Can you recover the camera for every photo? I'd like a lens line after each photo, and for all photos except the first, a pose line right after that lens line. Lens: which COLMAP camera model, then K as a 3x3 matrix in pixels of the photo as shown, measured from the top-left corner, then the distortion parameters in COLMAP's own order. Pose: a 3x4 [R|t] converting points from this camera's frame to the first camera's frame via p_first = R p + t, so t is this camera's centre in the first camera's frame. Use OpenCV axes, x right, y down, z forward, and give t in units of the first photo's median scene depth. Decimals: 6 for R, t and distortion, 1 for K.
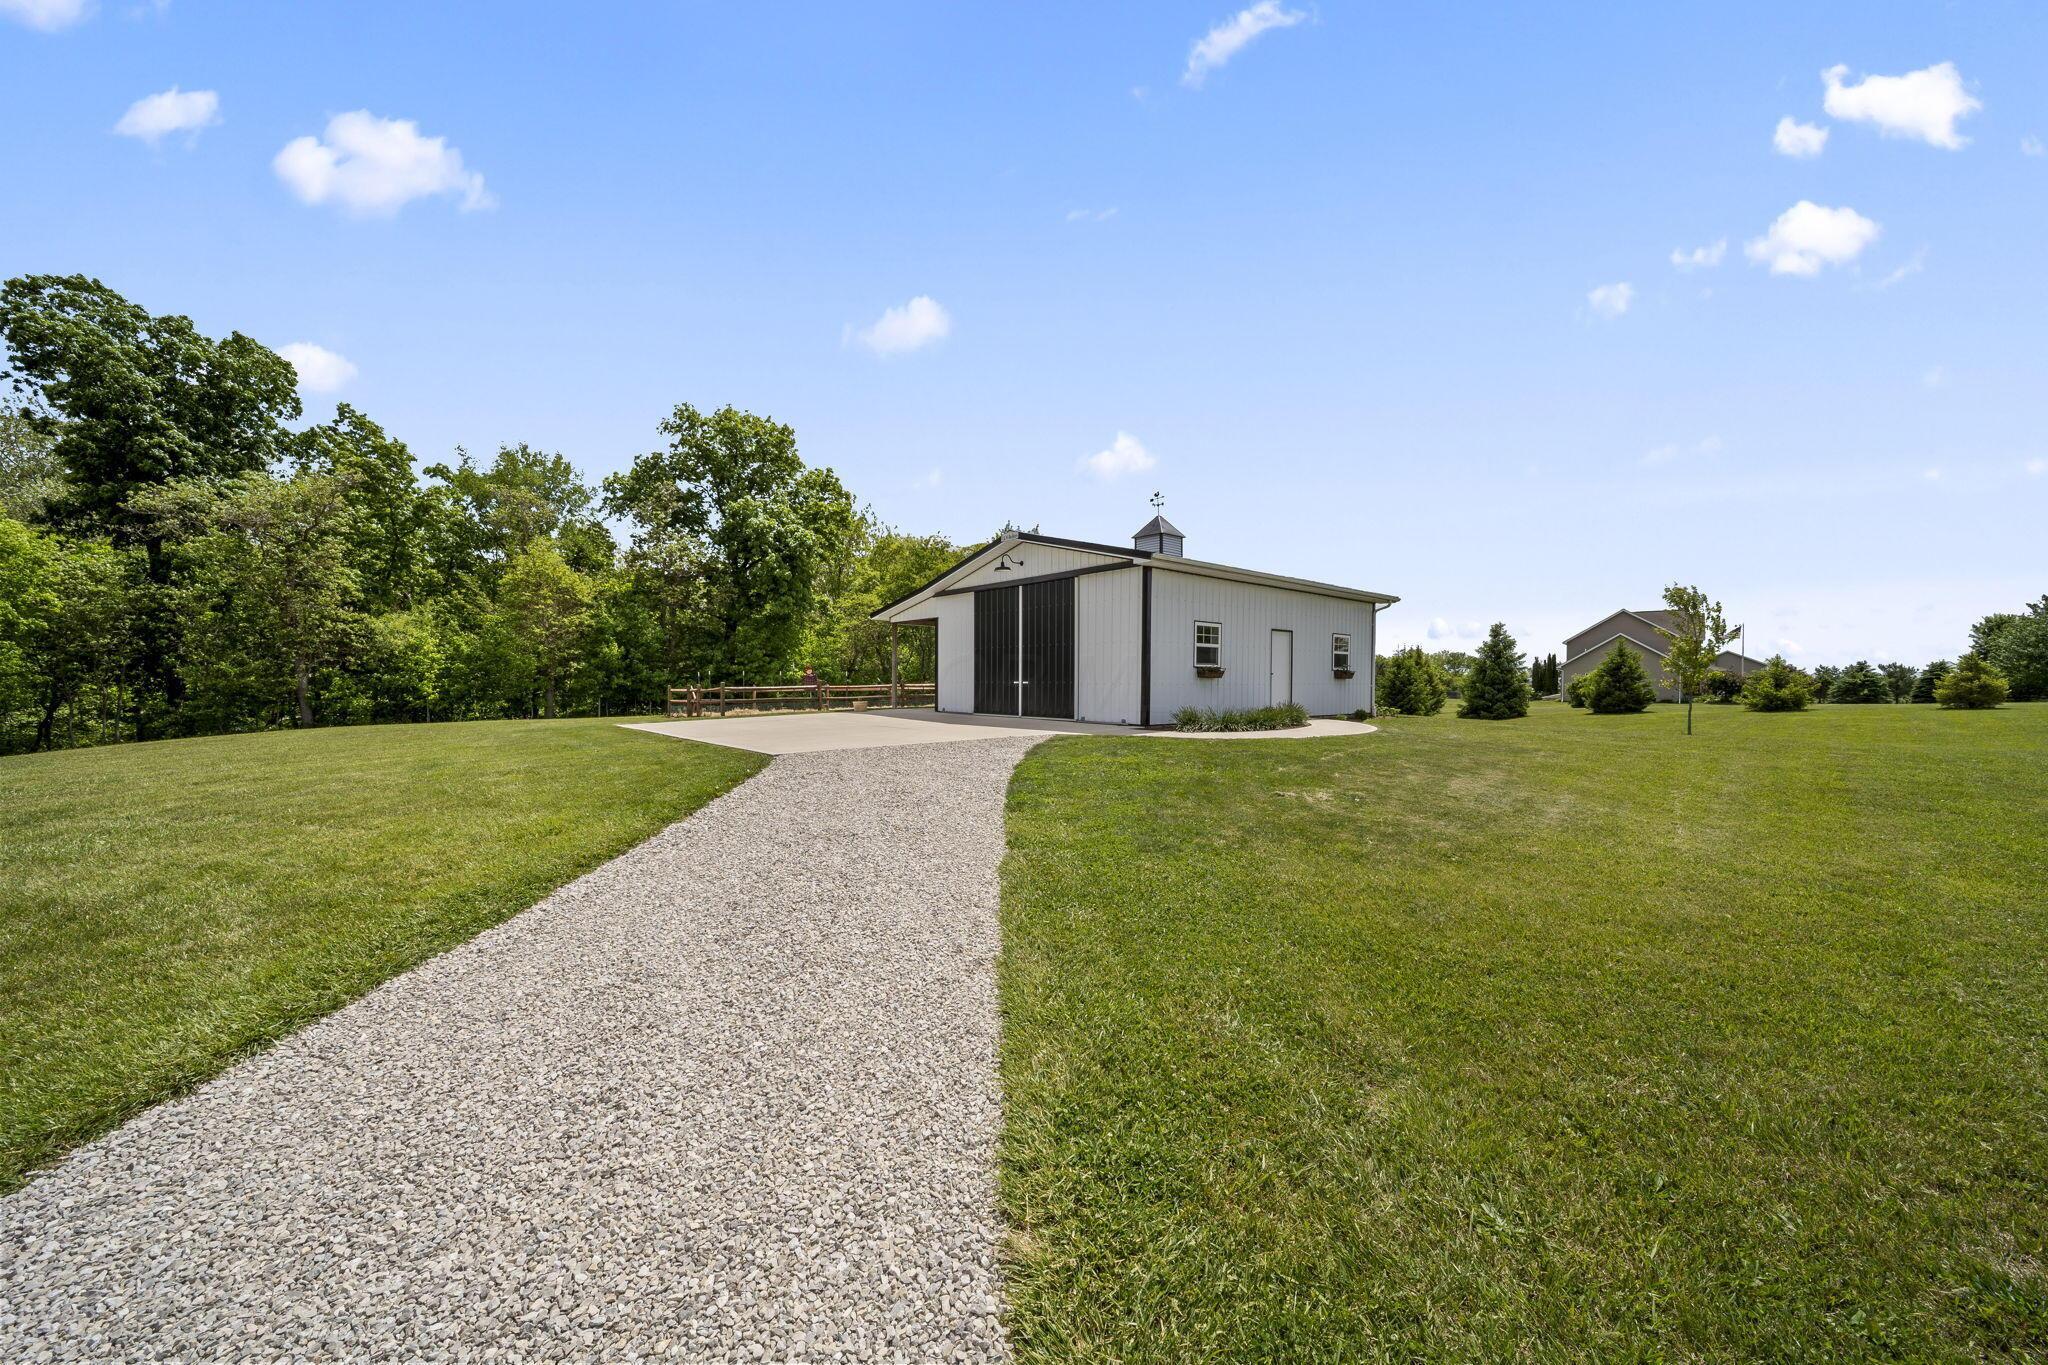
lens RADIAL K [[717.1, 0, 1023.3], [0, 717.1, 664.0], [0, 0, 1]] dist [-0.006886, -0.000237]
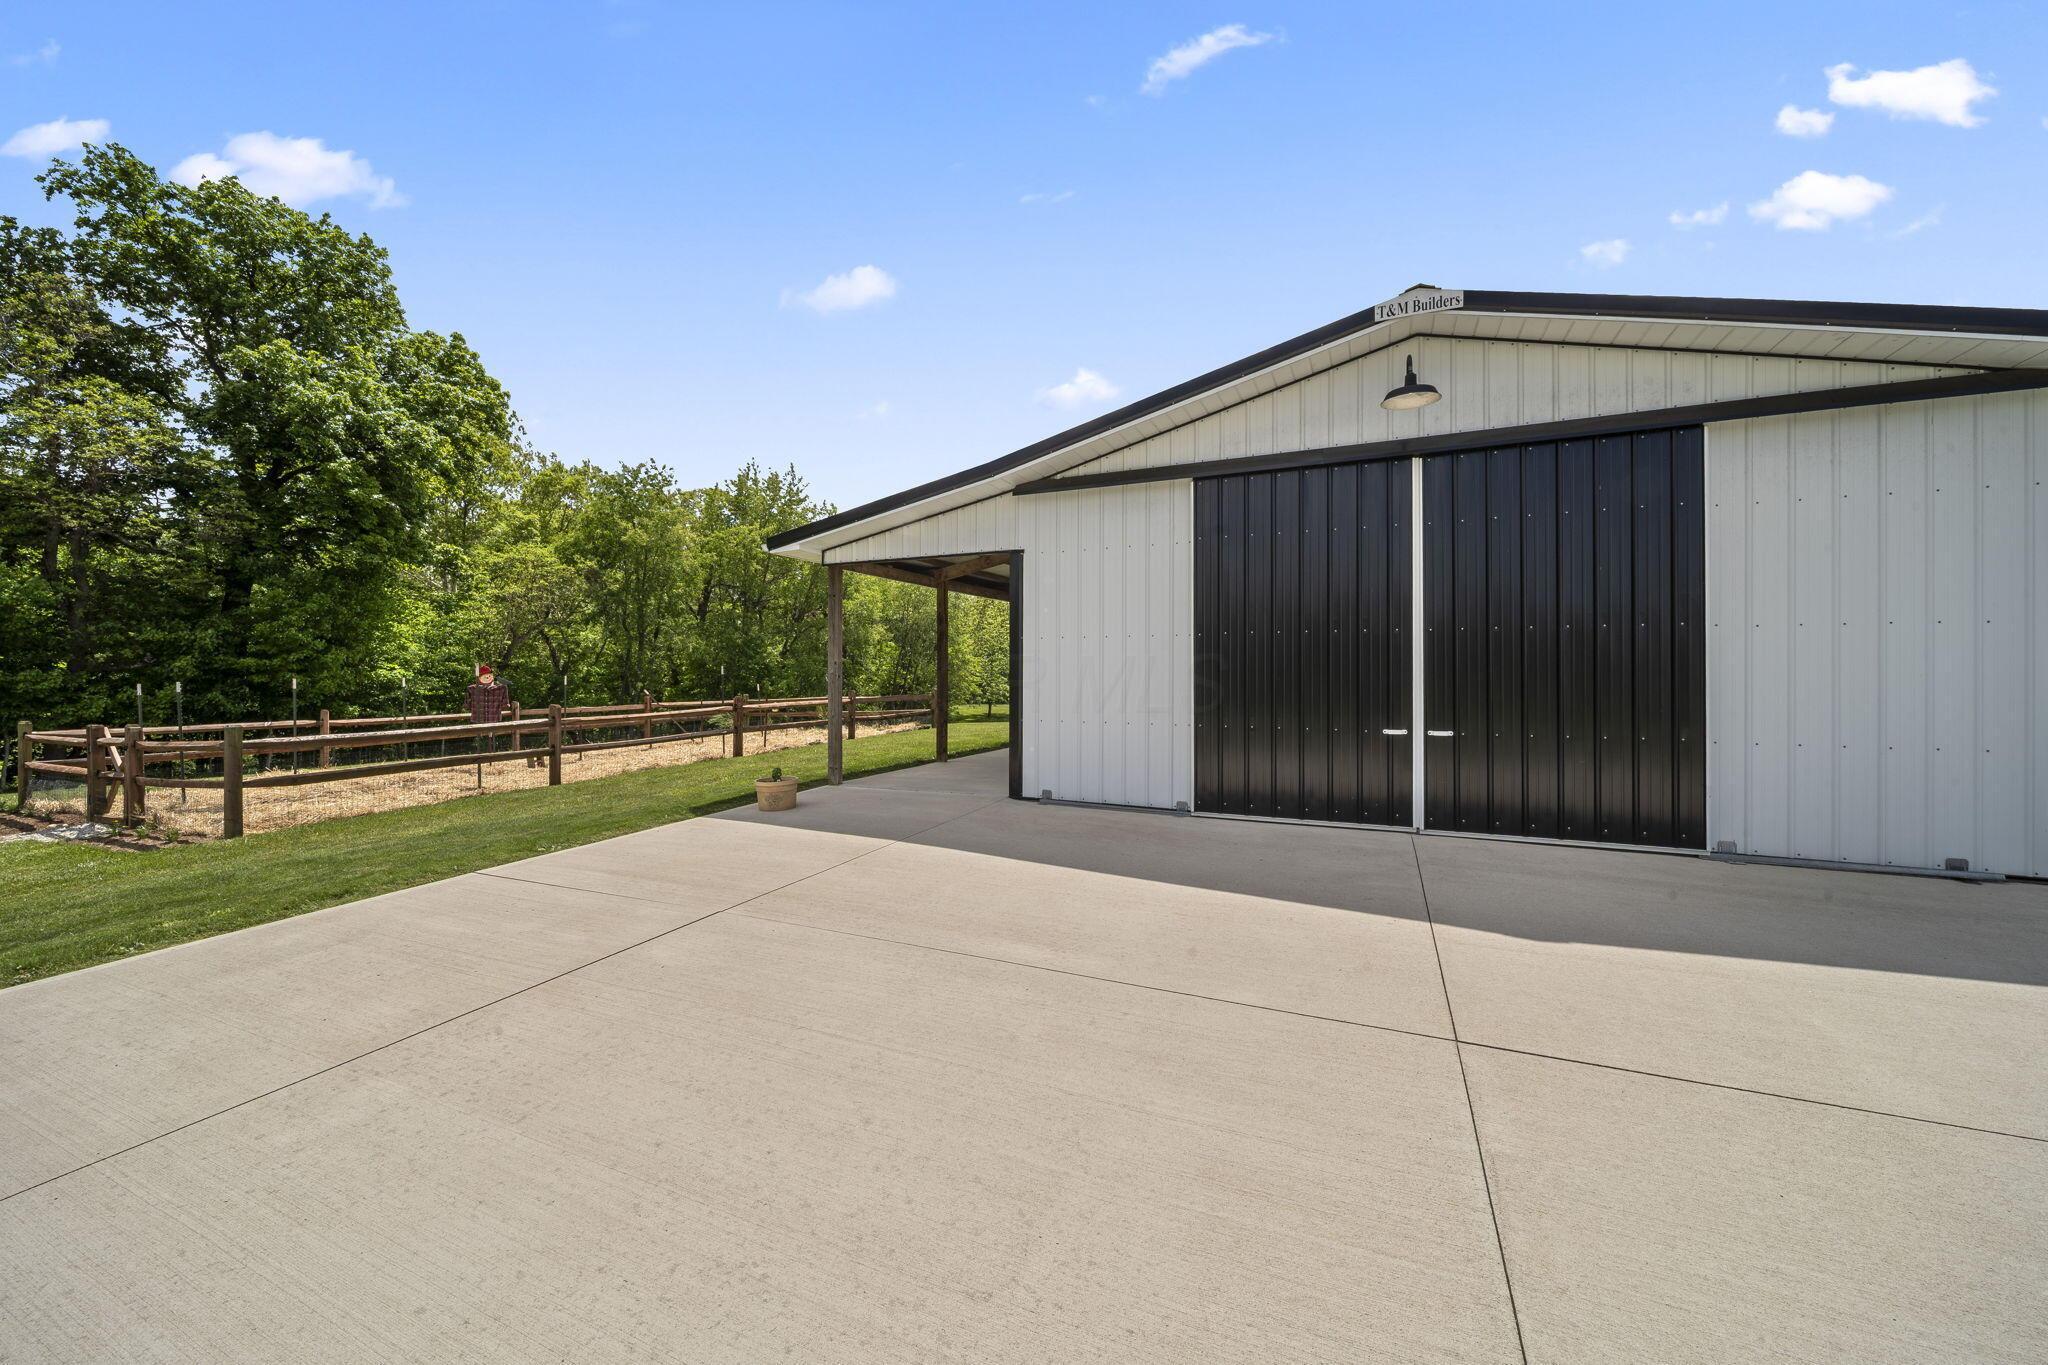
lens RADIAL K [[717.1, 0, 1023.3], [0, 717.1, 664.0], [0, 0, 1]] dist [-0.006886, -0.000237]
pose [[0.899207, 0.004202, 0.437503, -0.112672], [-0.008627, 0.999930, 0.008127, -0.003105], [-0.437438, -0.011083, 0.899180, 0.262922]]
